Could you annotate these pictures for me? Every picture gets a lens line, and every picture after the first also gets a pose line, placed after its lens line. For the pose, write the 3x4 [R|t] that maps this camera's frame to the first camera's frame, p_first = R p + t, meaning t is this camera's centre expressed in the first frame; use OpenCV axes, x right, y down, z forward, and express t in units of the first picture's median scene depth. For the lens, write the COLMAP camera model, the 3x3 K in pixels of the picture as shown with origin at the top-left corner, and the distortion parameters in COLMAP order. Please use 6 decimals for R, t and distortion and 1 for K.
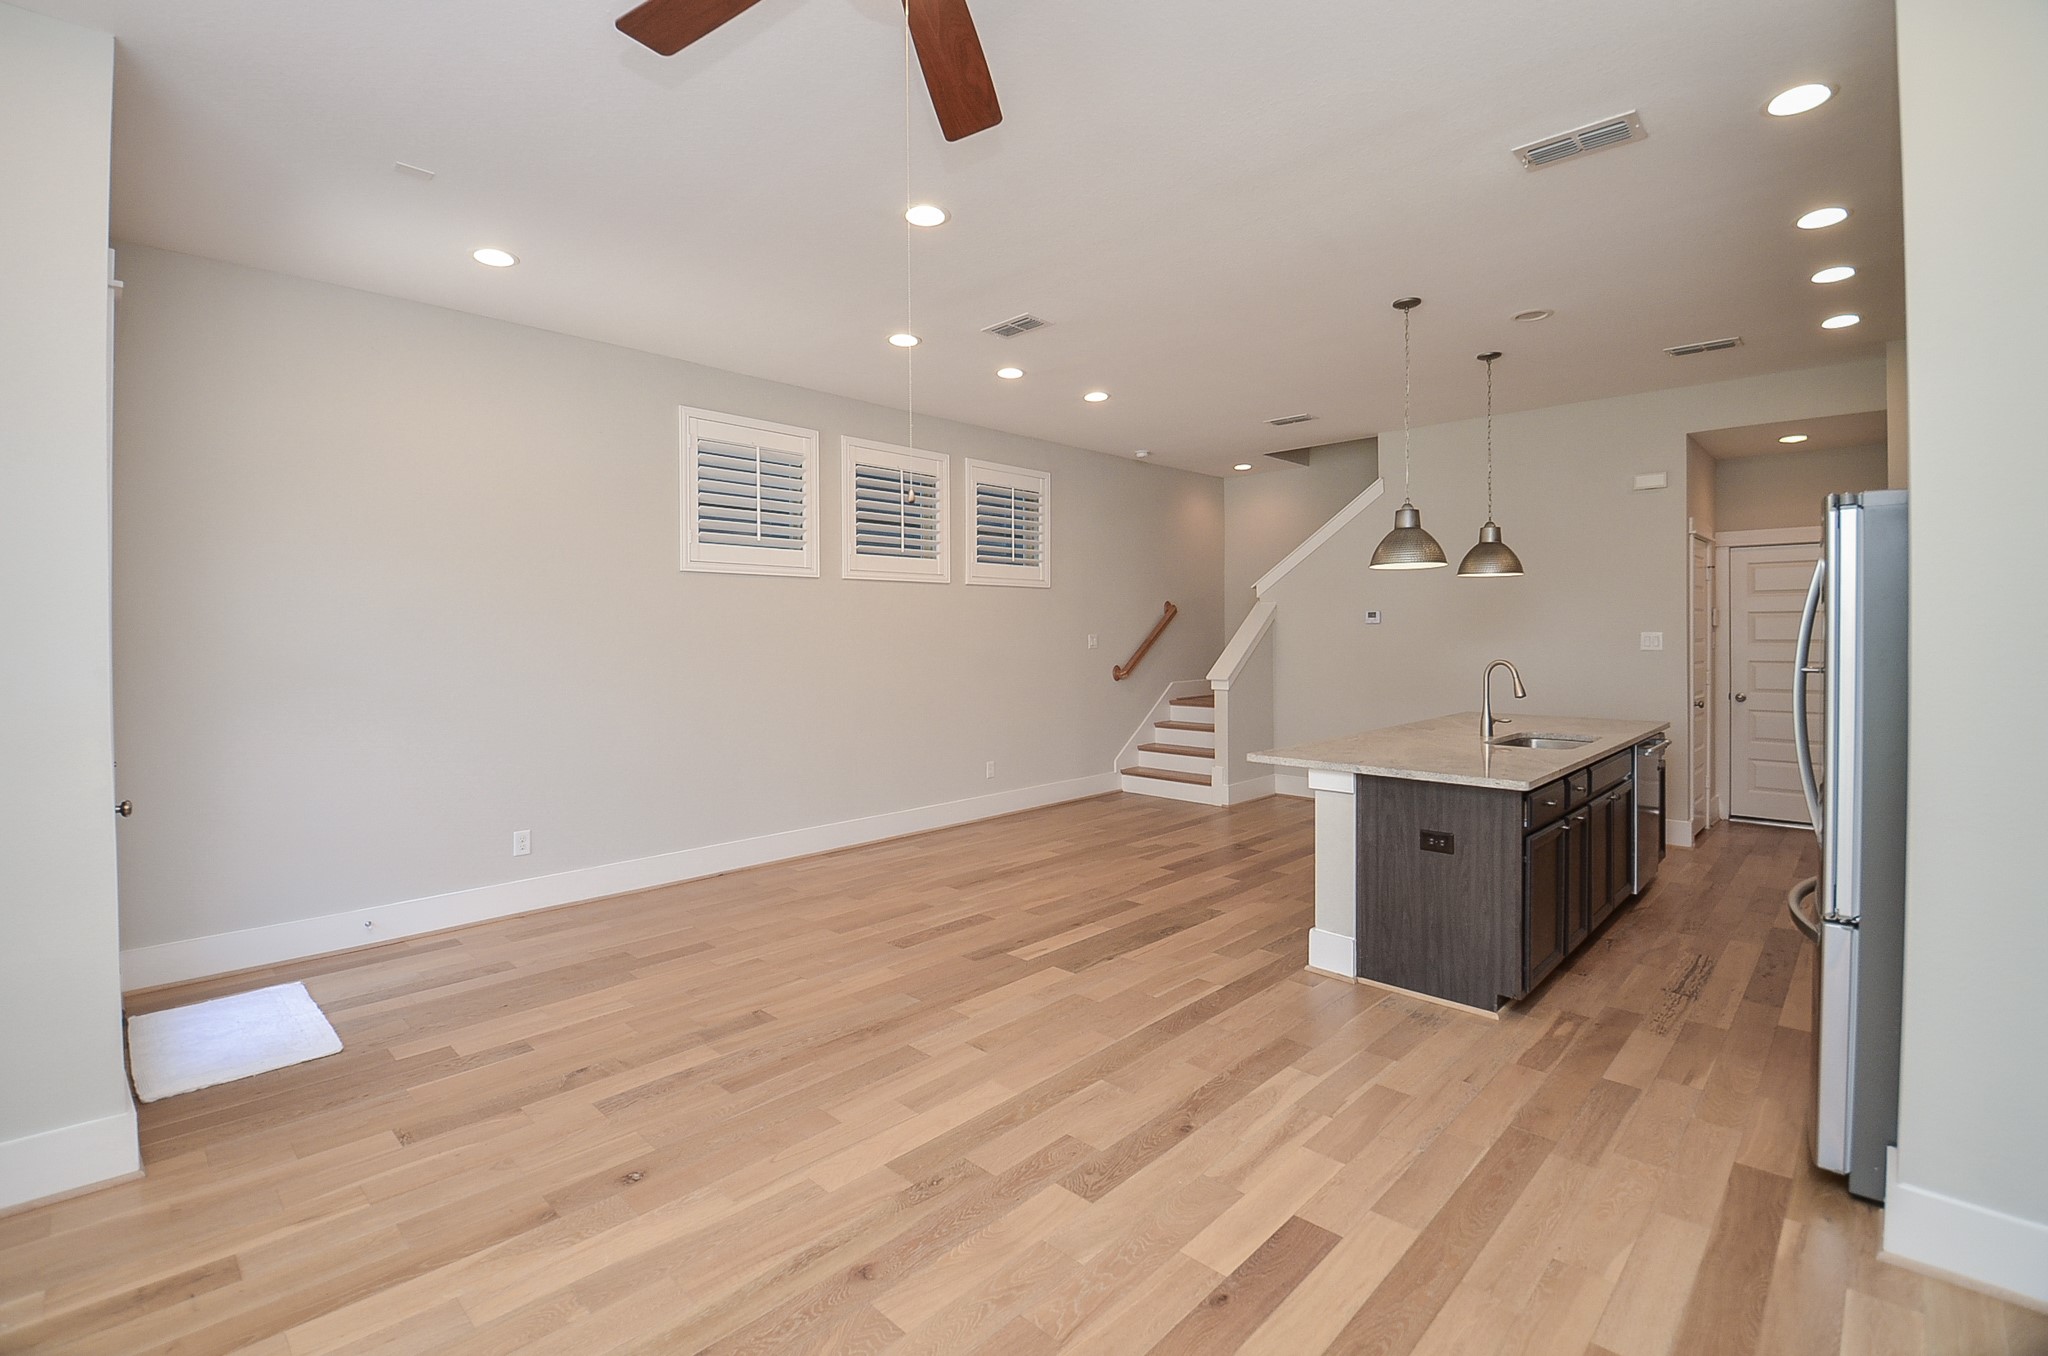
lens RADIAL K [[931.1, 0, 1014.9], [0, 931.1, 634.5], [0, 0, 1]] dist [0.016644, -0.025005]
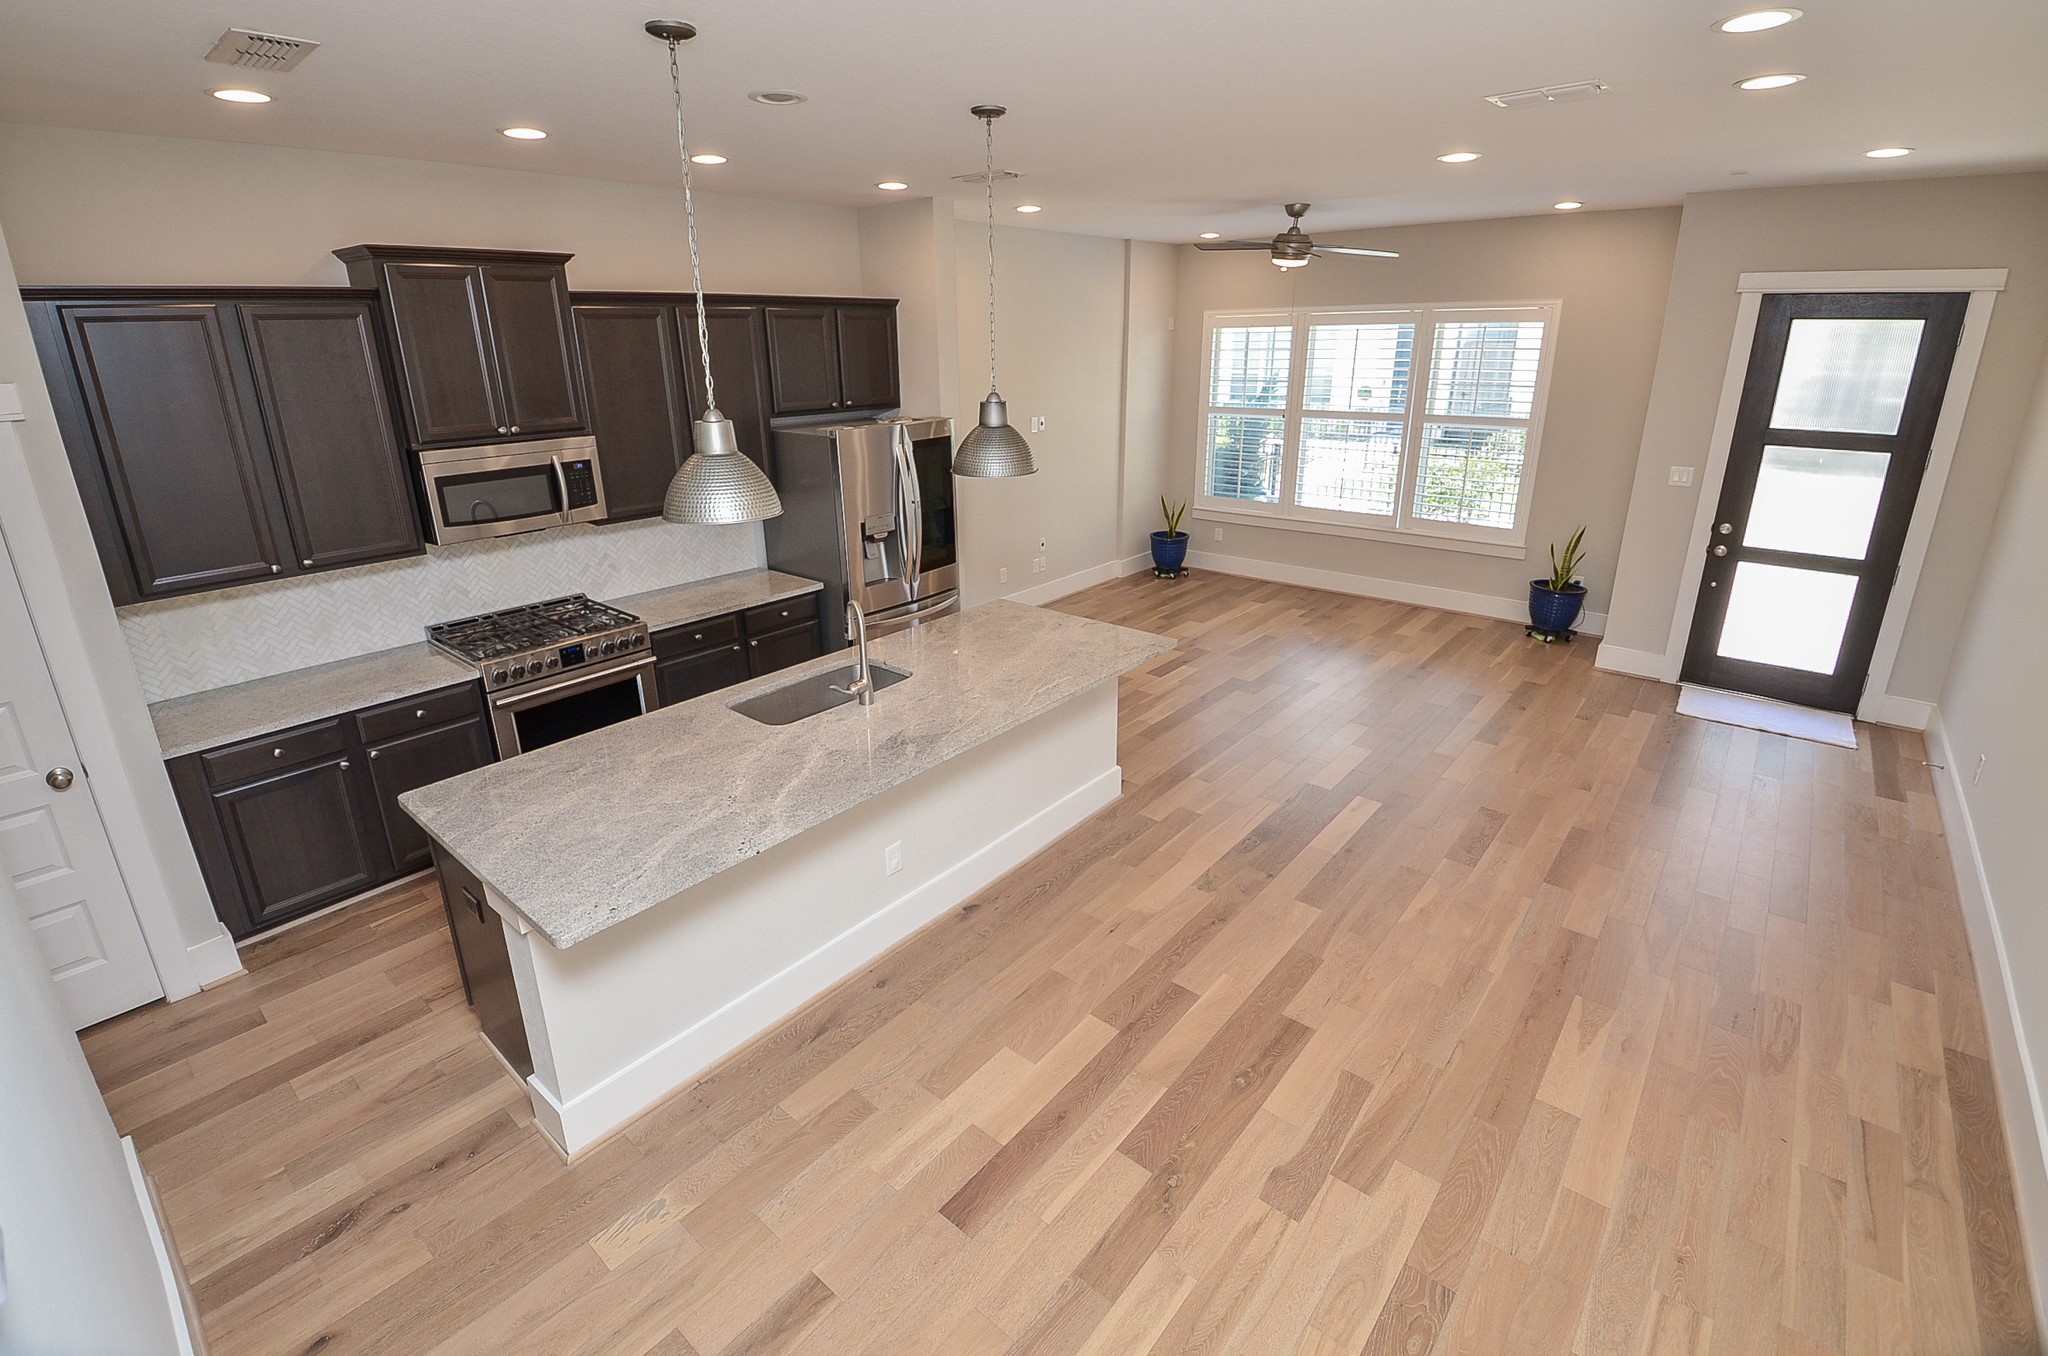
lens RADIAL K [[931.1, 0, 1014.9], [0, 931.1, 634.5], [0, 0, 1]] dist [0.016644, -0.025005]
pose [[-0.997737, 0.033135, -0.058505, 0.923116], [0.012815, 0.947901, 0.318307, -0.403104], [0.066004, 0.316837, -0.946181, 3.700678]]
